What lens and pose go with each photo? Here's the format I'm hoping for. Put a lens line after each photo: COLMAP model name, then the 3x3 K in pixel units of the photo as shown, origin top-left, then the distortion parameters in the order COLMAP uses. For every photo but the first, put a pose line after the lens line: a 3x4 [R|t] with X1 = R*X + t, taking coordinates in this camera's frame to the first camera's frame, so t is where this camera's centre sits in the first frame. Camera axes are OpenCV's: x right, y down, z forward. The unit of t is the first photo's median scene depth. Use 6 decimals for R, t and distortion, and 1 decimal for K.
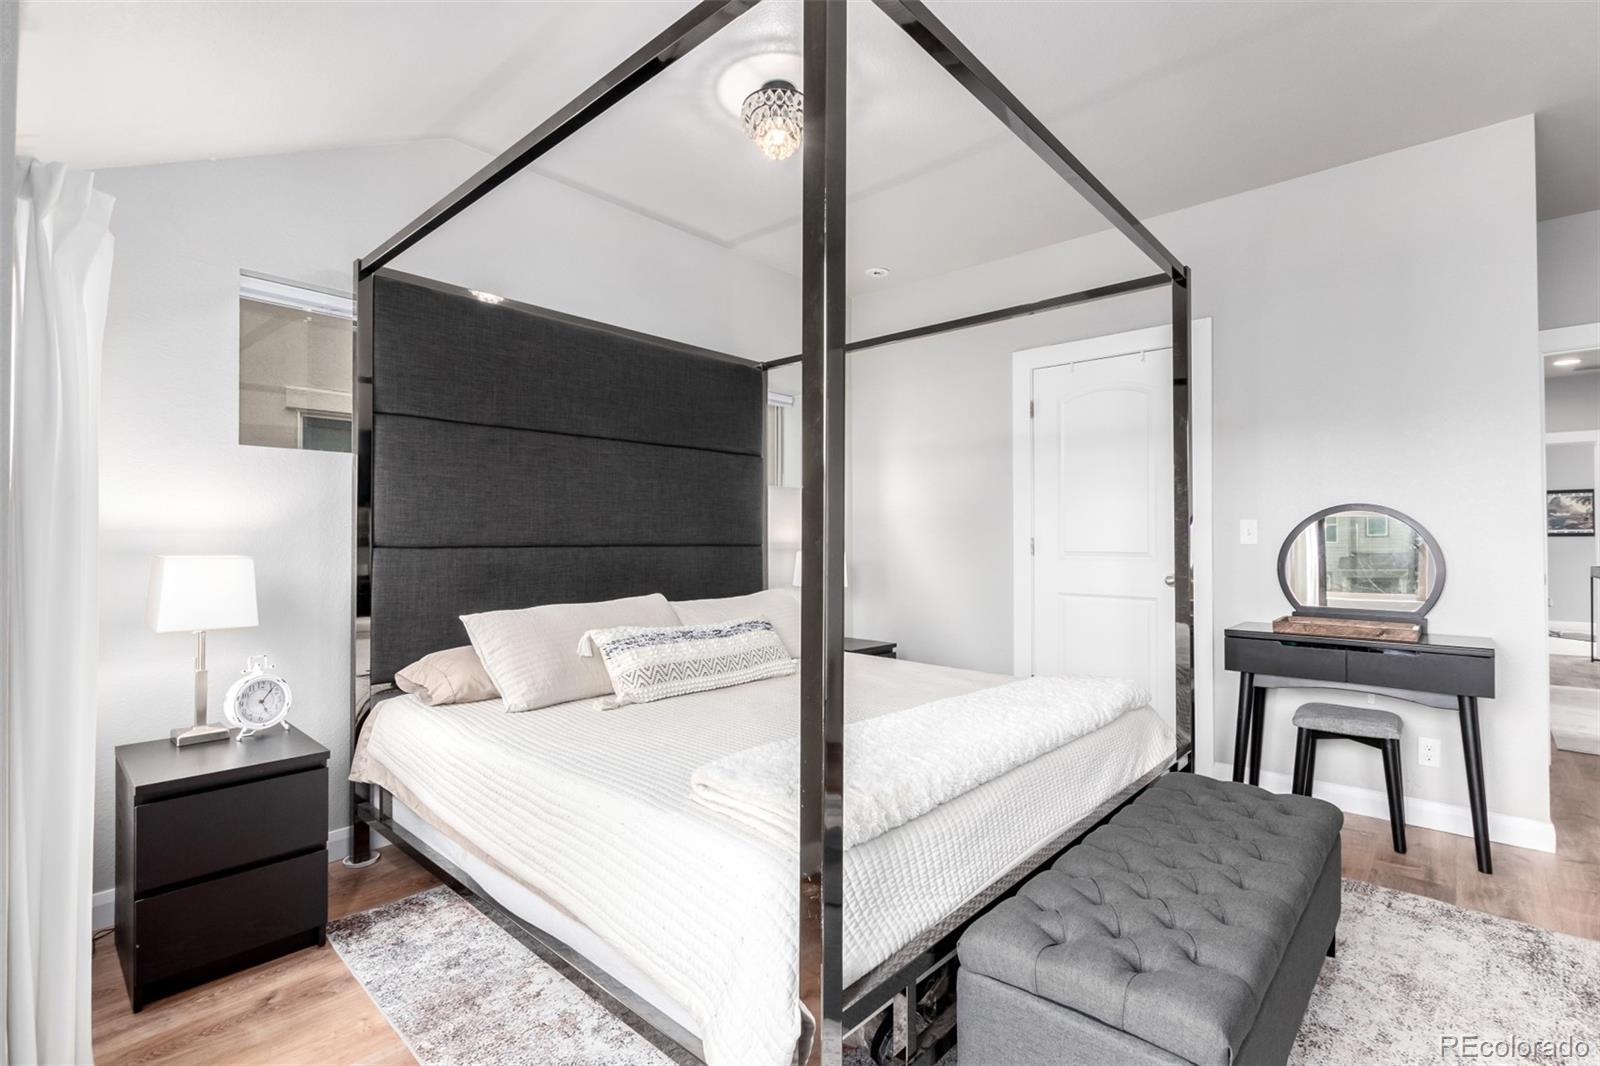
lens RADIAL K [[734.4, 0, 799.2], [0, 734.4, 533.7], [0, 0, 1]] dist [0.007361, -0.003681]
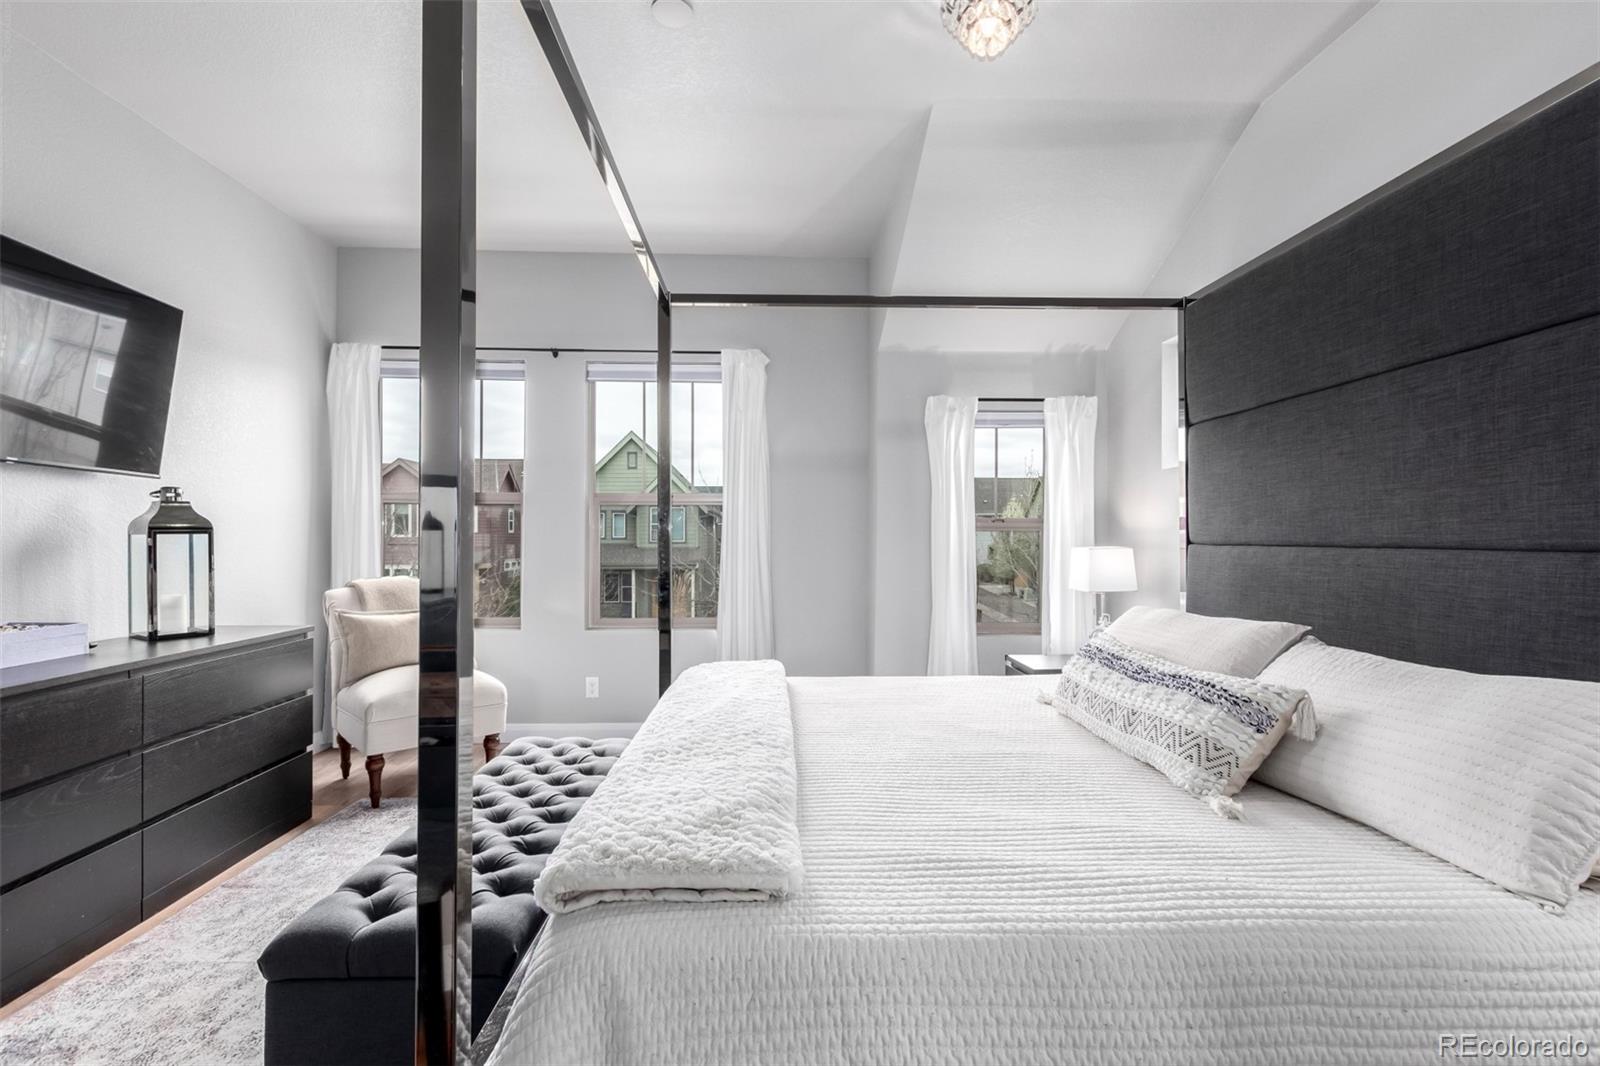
lens RADIAL K [[734.4, 0, 799.6], [0, 734.4, 535.5], [0, 0, 1]] dist [0.007361, -0.003681]
pose [[-0.711164, -0.001806, -0.703024, 0.536054], [0.005079, 0.999957, -0.007707, 0.009450], [0.703008, -0.009052, -0.711125, 1.135328]]
